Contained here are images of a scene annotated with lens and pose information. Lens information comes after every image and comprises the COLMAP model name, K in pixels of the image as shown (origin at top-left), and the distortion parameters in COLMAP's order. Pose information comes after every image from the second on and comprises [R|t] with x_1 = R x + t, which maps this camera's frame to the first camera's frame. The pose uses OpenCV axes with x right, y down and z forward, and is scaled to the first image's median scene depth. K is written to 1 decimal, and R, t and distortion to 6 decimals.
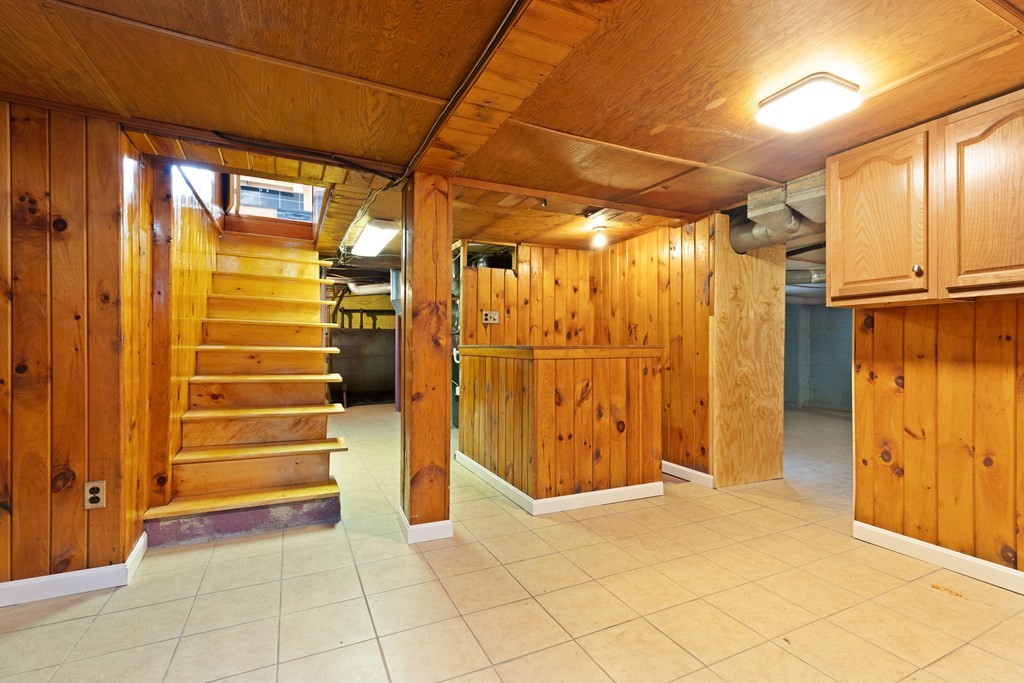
lens RADIAL K [[470.0, 0, 531.9], [0, 470.0, 344.7], [0, 0, 1]] dist [0.001687, -0.000038]
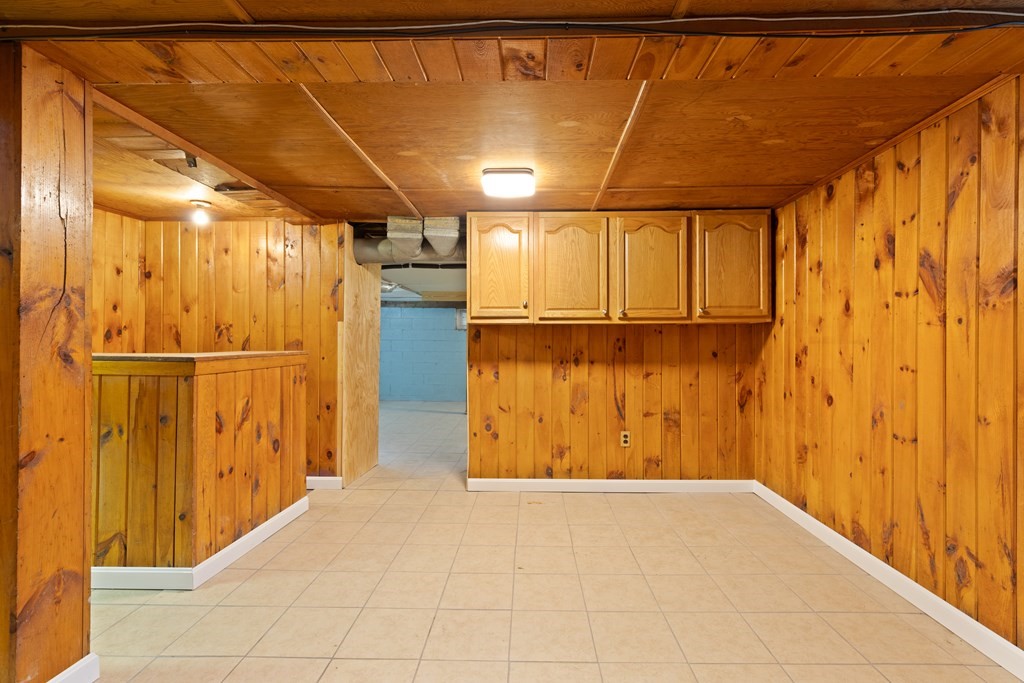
lens RADIAL K [[464.9, 0, 525.1], [0, 464.9, 337.3], [0, 0, 1]] dist [0.002838, 0.000289]
pose [[0.459518, 0.008942, 0.888124, -0.382698], [-0.008343, 0.999949, -0.005752, -0.027219], [-0.888129, -0.004766, 0.459569, 0.198601]]
